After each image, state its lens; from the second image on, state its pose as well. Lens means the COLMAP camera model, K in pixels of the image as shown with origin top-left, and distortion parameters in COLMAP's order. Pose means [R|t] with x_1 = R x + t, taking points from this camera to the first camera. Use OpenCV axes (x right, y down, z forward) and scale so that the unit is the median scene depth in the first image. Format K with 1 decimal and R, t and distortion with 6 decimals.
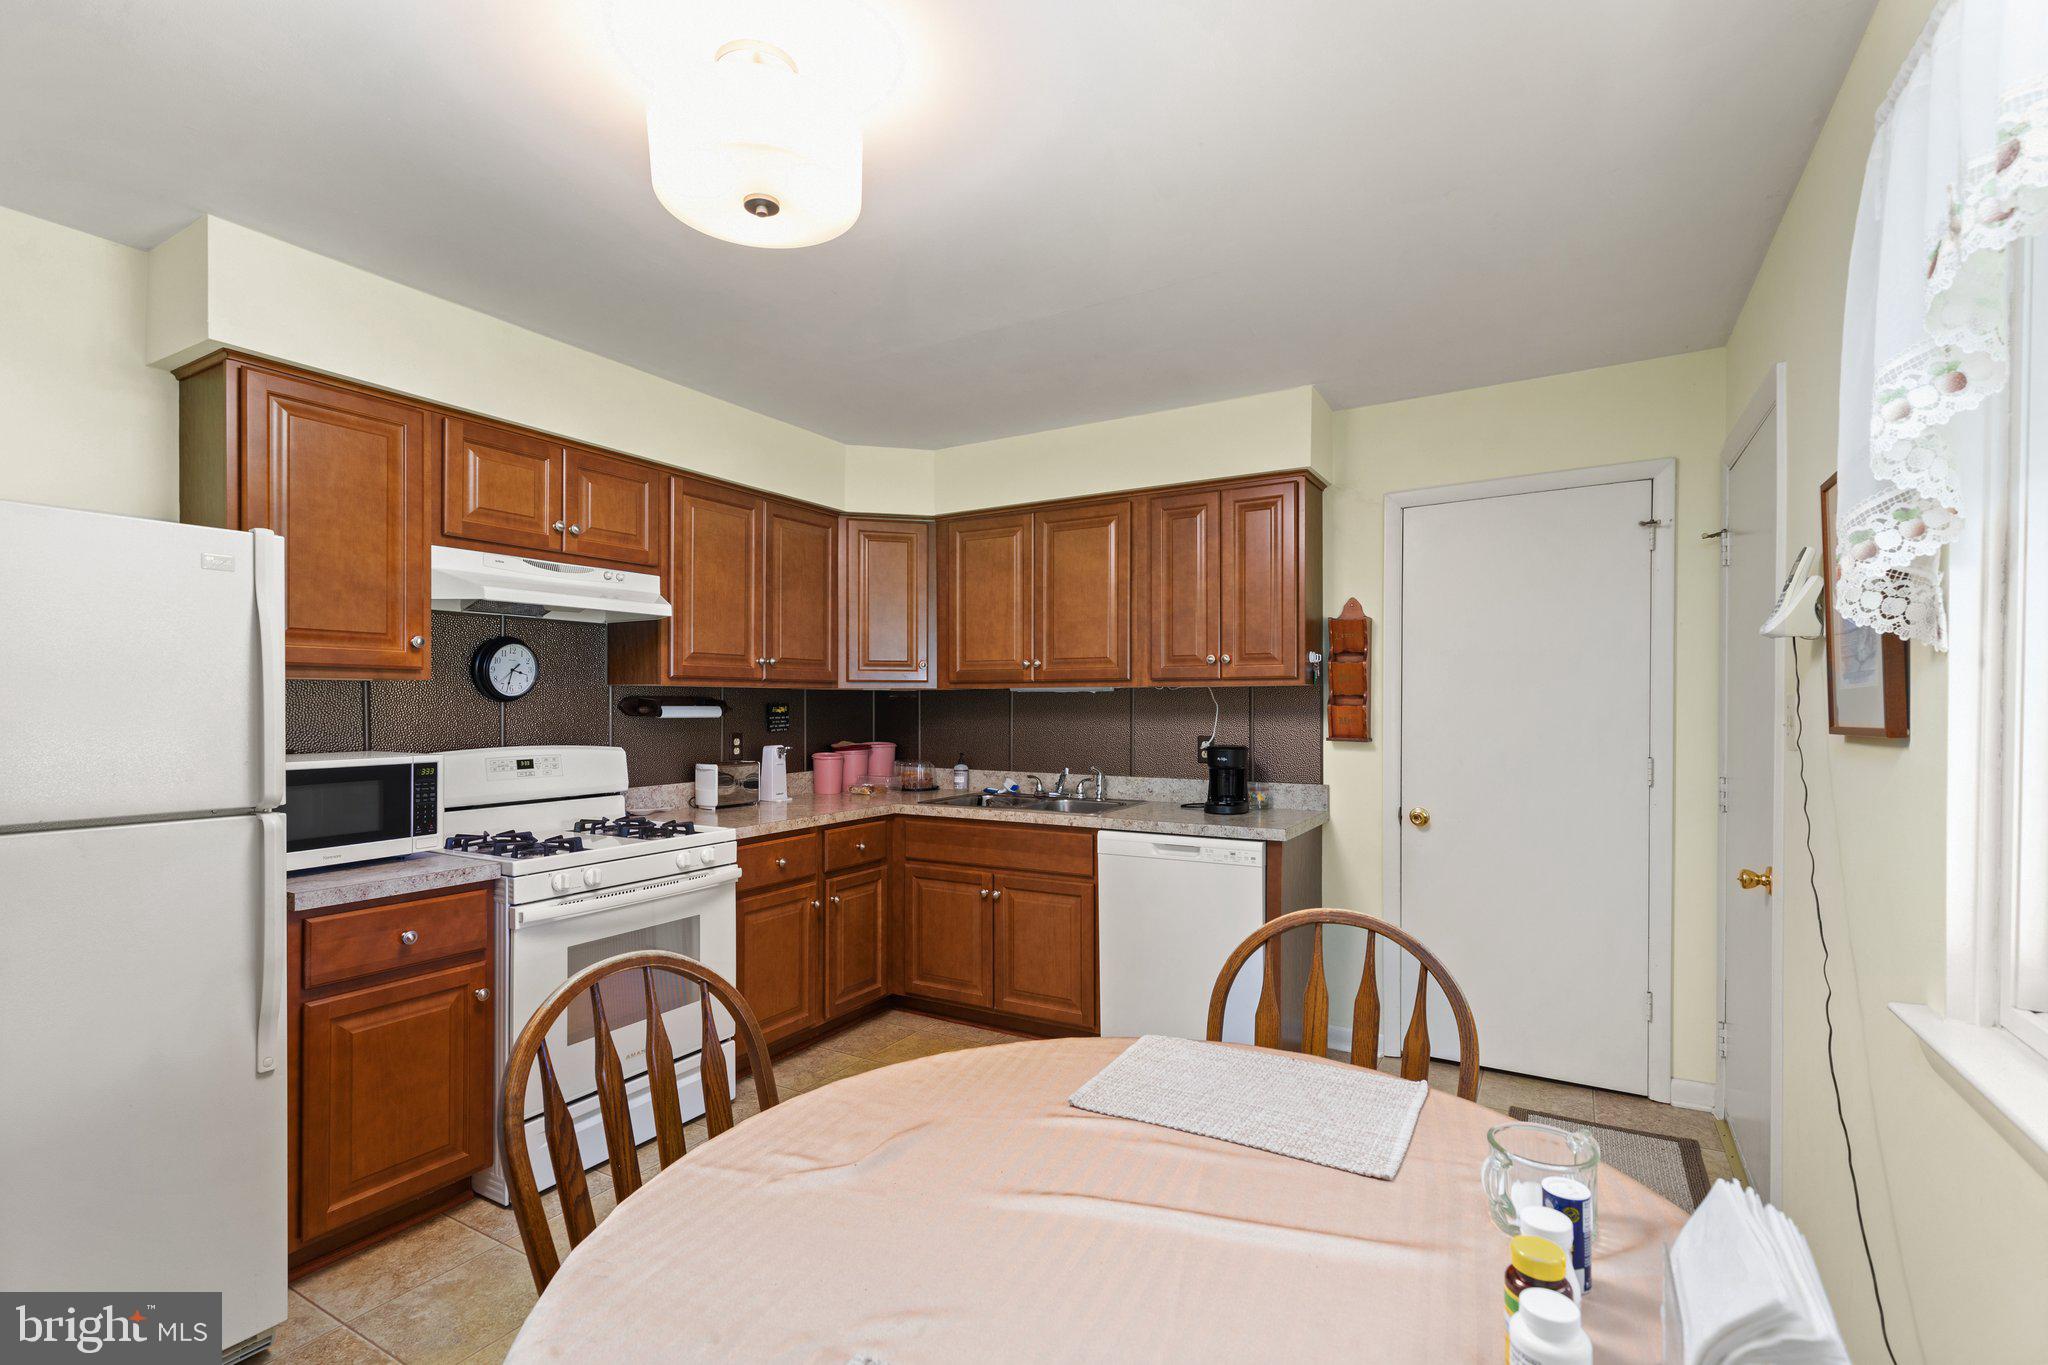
lens RADIAL K [[927.2, 0, 1019.7], [0, 927.2, 711.6], [0, 0, 1]] dist [0.010913, -0.000929]
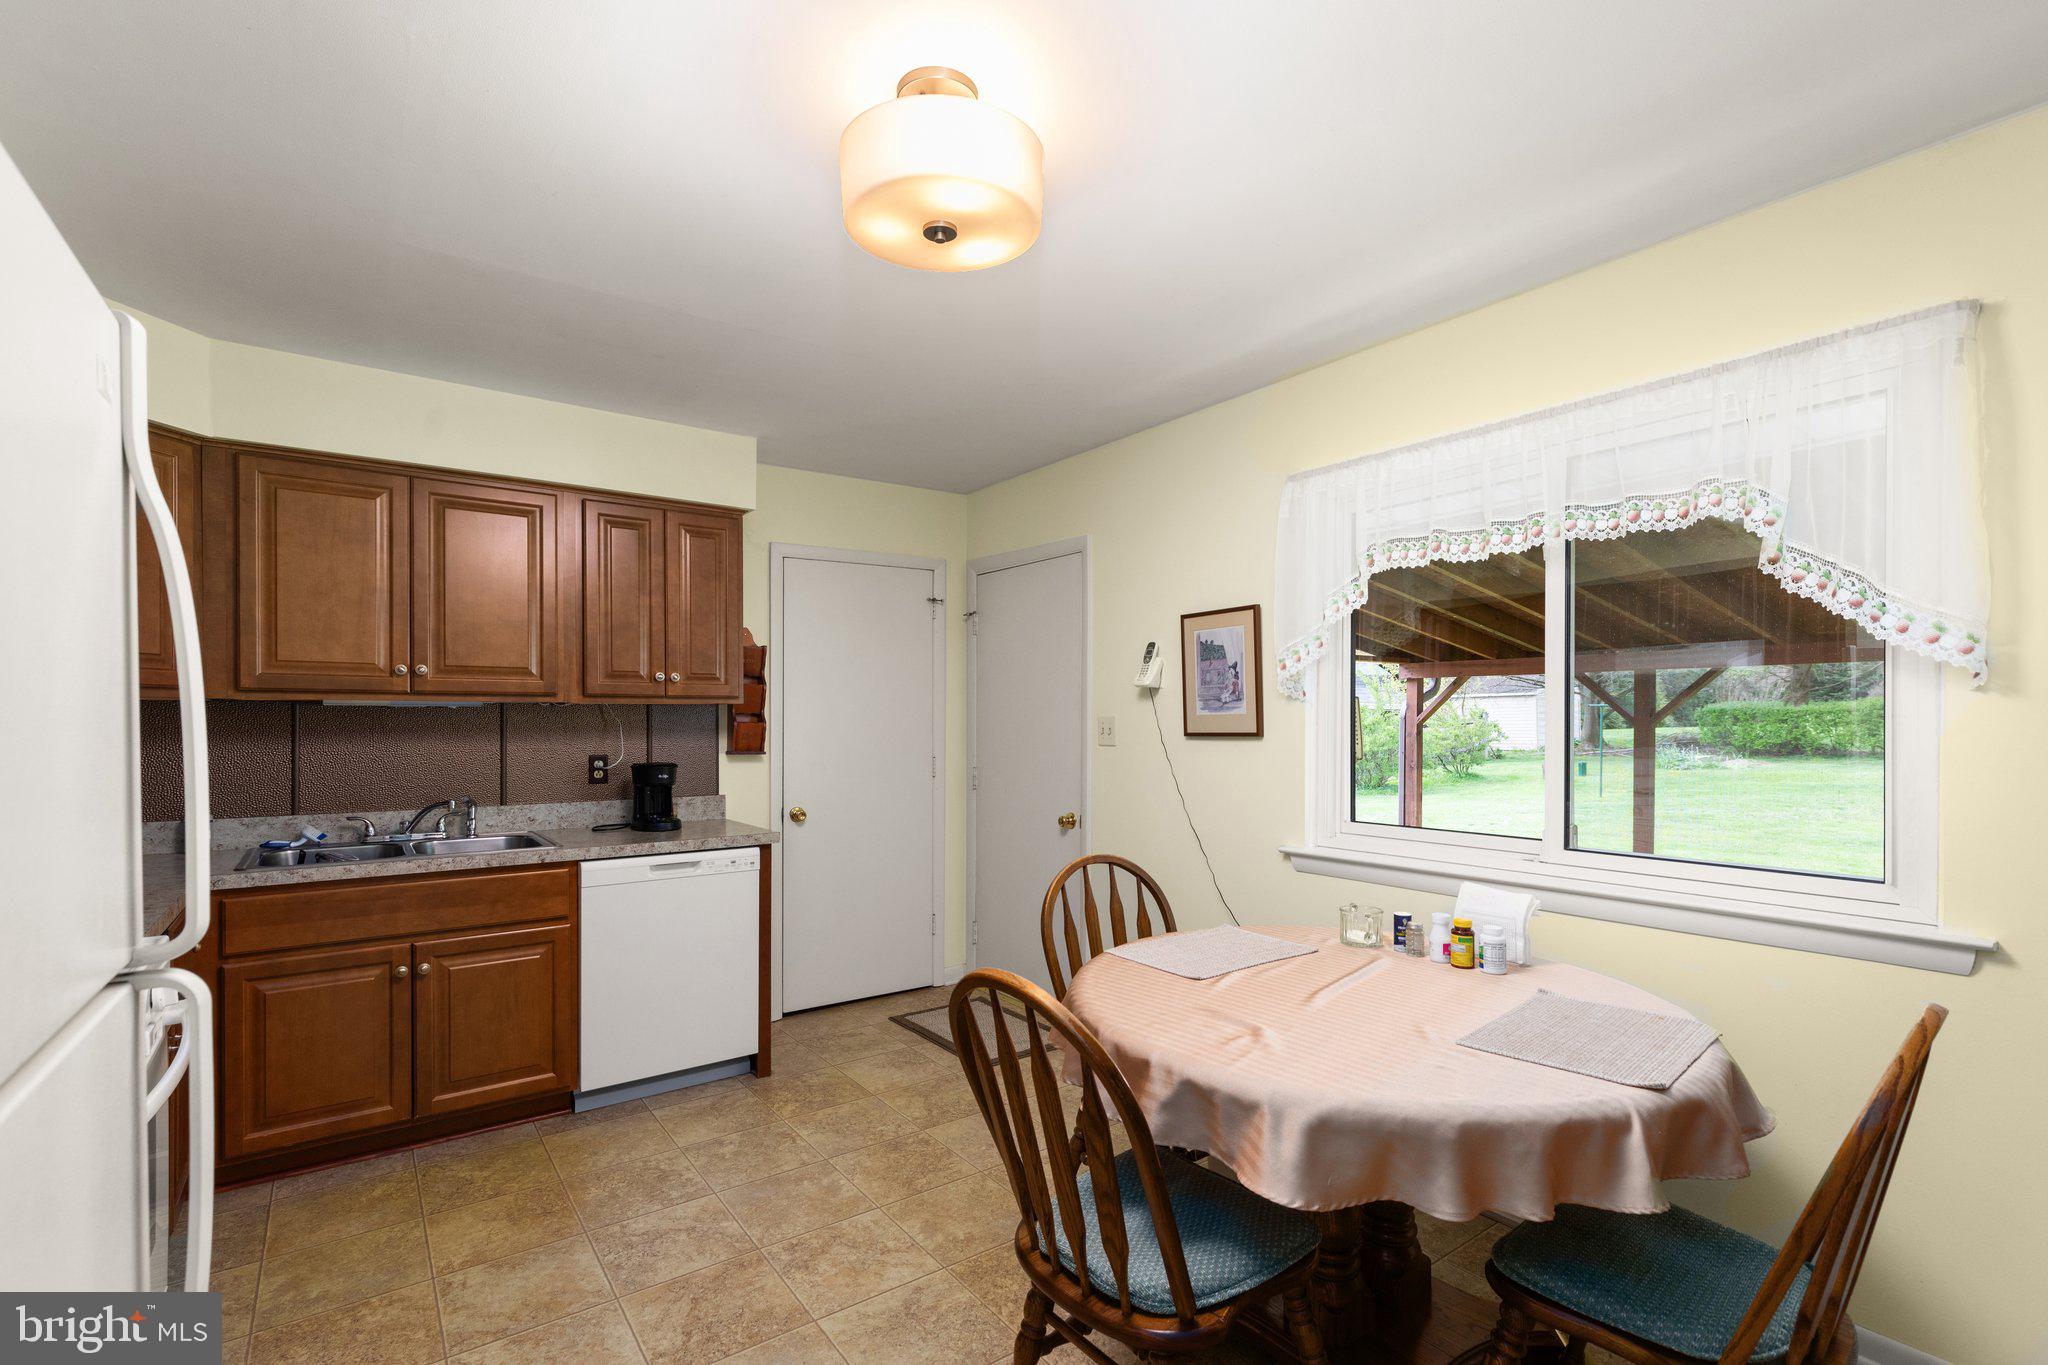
lens RADIAL K [[927.2, 0, 1022.7], [0, 927.2, 720.3], [0, 0, 1]] dist [0.010913, -0.000929]
pose [[0.404859, 0.000198, 0.914379, -0.559913], [0.006461, 0.999974, -0.003077, -0.004065], [-0.914356, 0.007153, 0.404847, 0.238880]]
